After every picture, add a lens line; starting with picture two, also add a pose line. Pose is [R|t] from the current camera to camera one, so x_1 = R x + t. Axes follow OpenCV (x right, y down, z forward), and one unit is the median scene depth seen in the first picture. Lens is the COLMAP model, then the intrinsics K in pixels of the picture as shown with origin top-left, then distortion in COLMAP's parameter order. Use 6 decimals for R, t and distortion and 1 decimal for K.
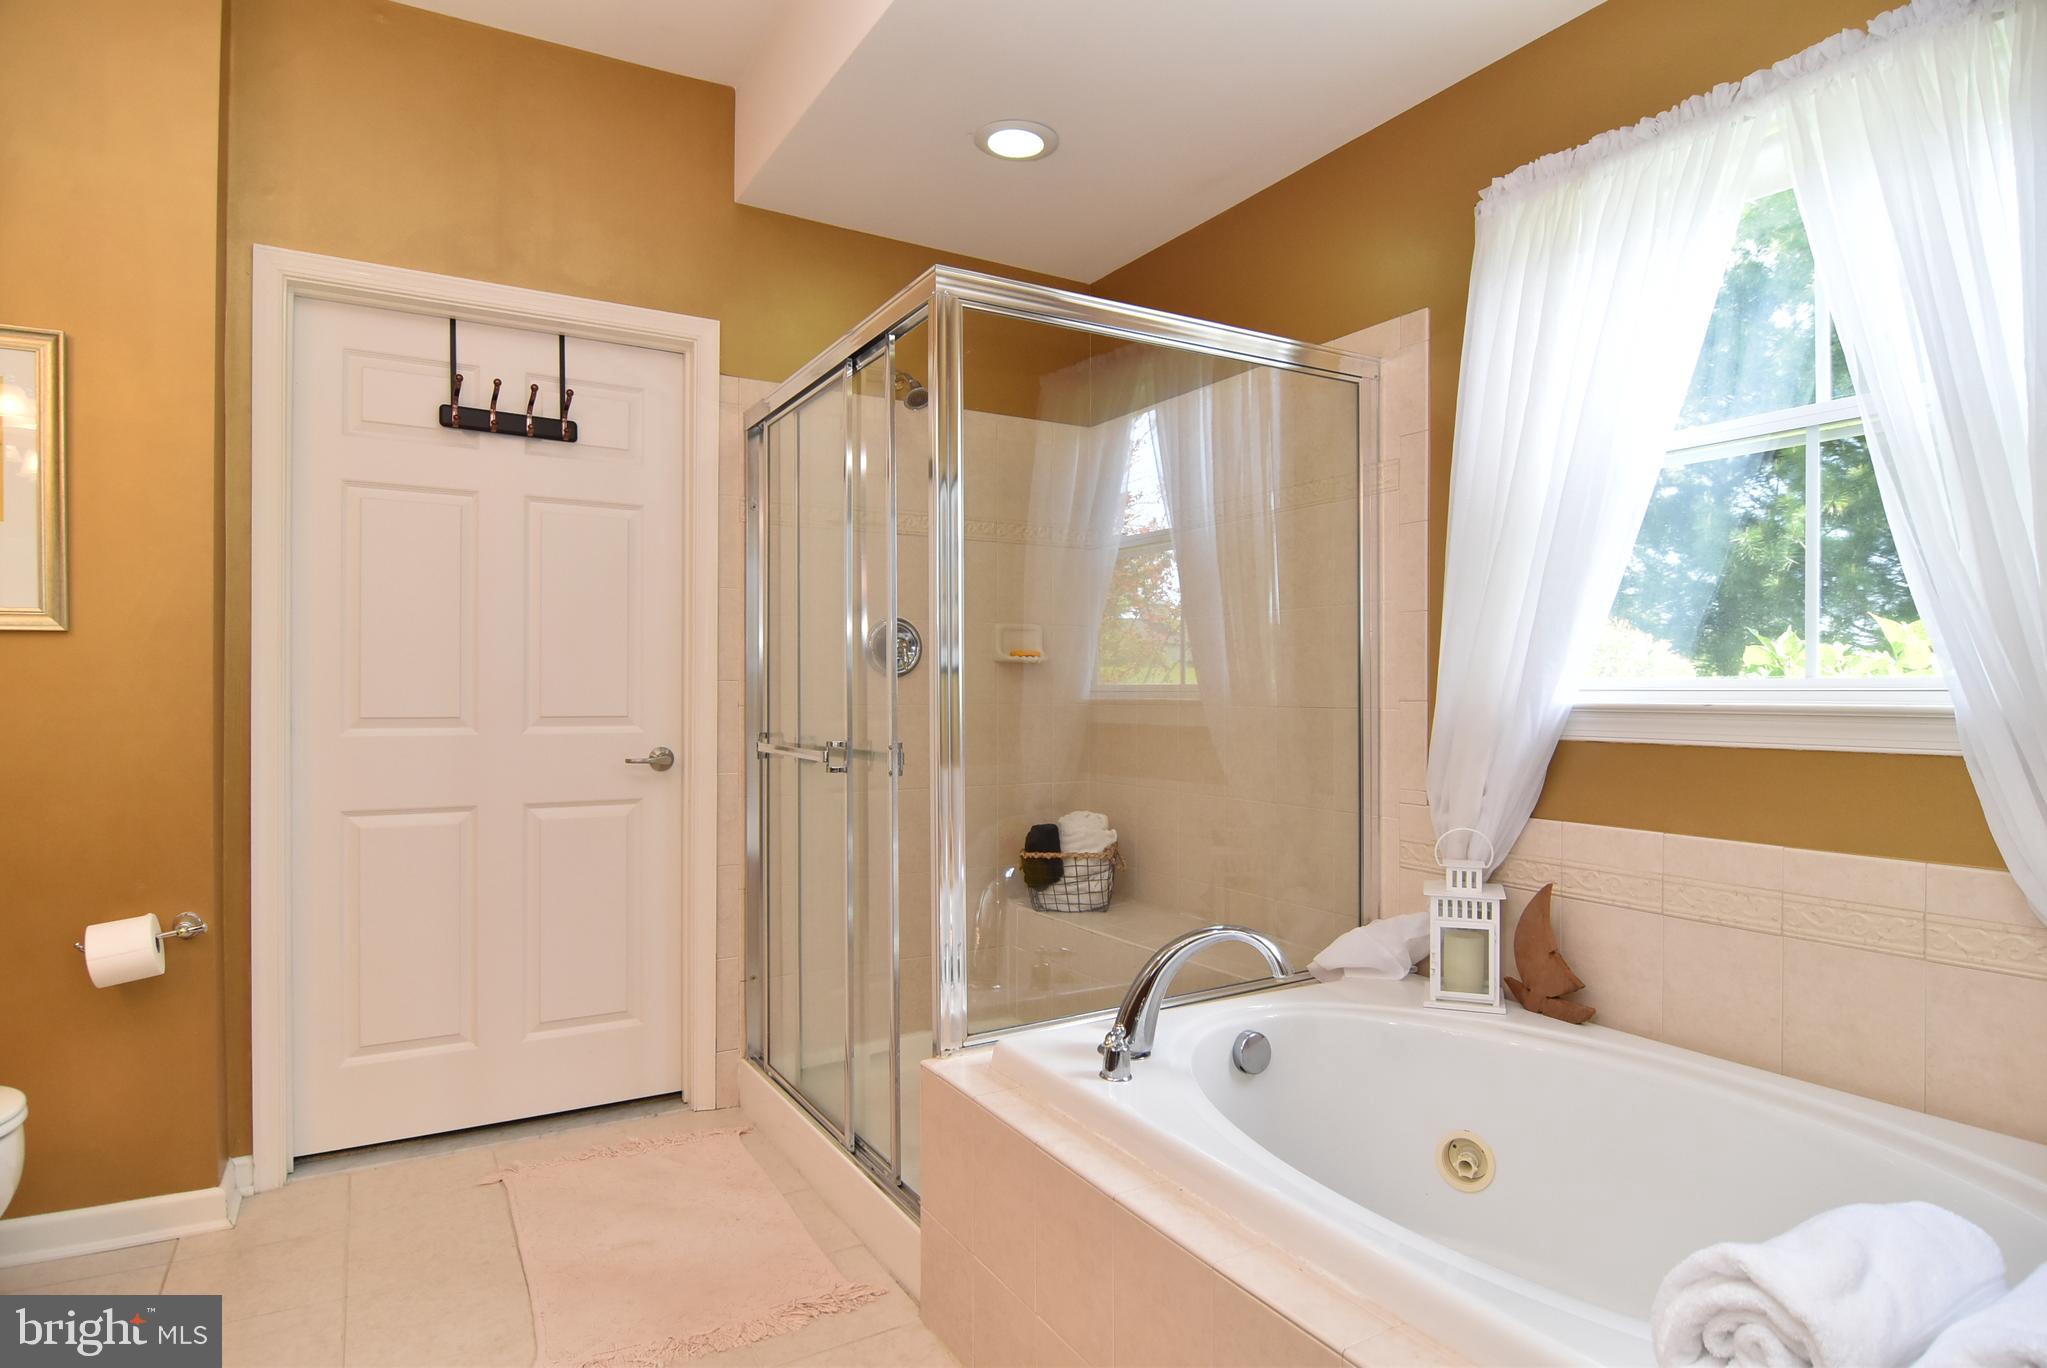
lens RADIAL K [[1108.6, 0, 1029.4], [0, 1108.6, 696.1], [0, 0, 1]] dist [-0.003329, -0.011890]
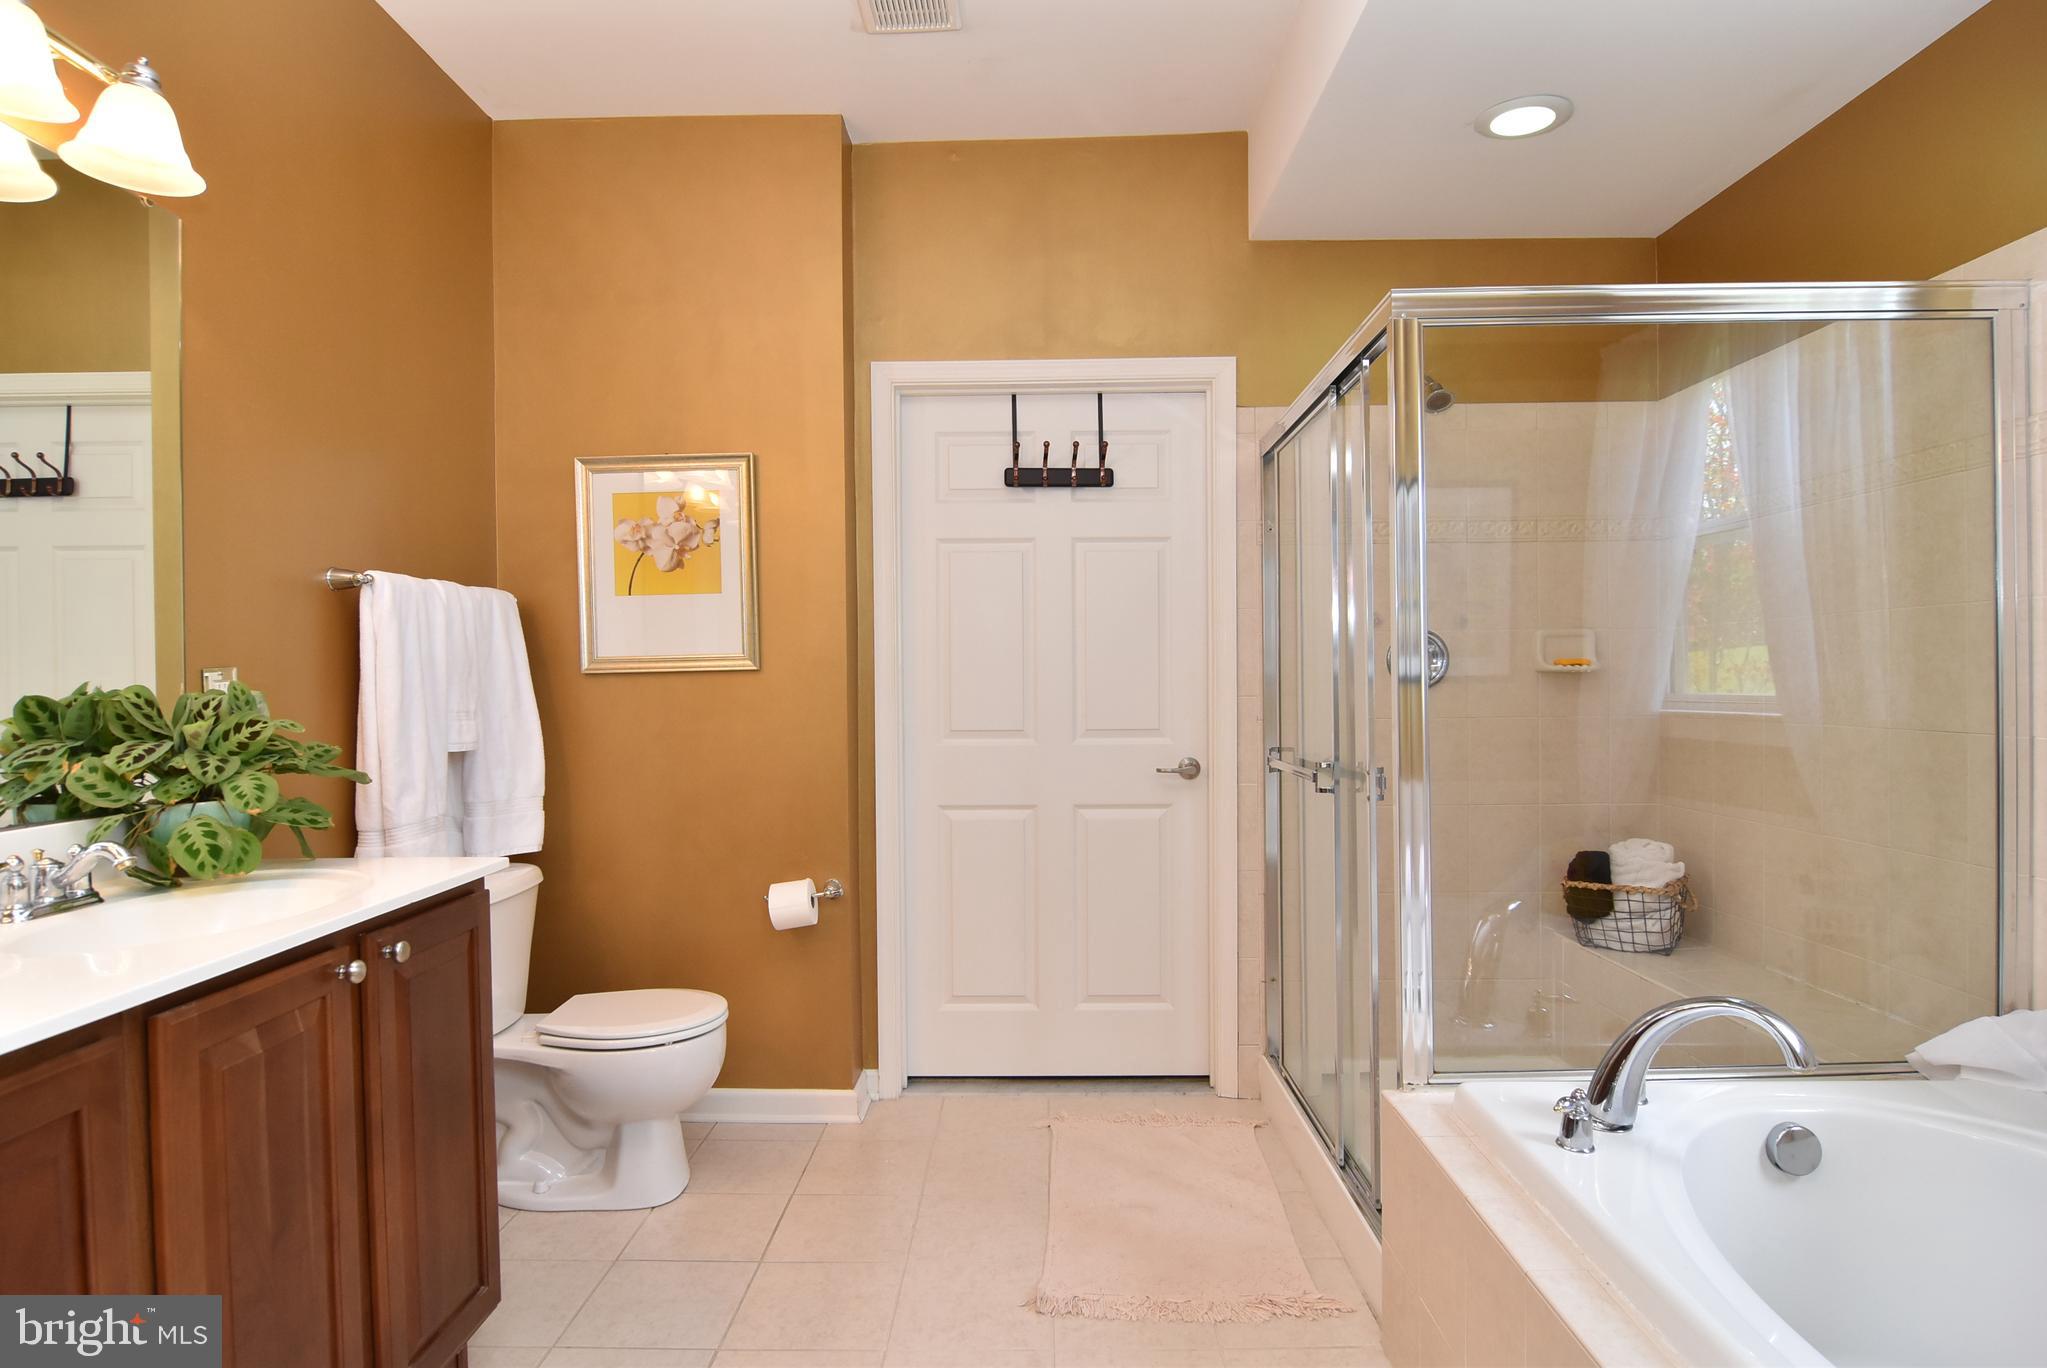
lens RADIAL K [[1108.6, 0, 1029.4], [0, 1108.6, 696.1], [0, 0, 1]] dist [-0.003329, -0.011890]
pose [[0.853341, -0.002844, -0.521345, 0.111966], [0.009104, 0.999914, 0.009446, -0.028542], [0.521273, -0.012807, 0.853294, -0.010804]]
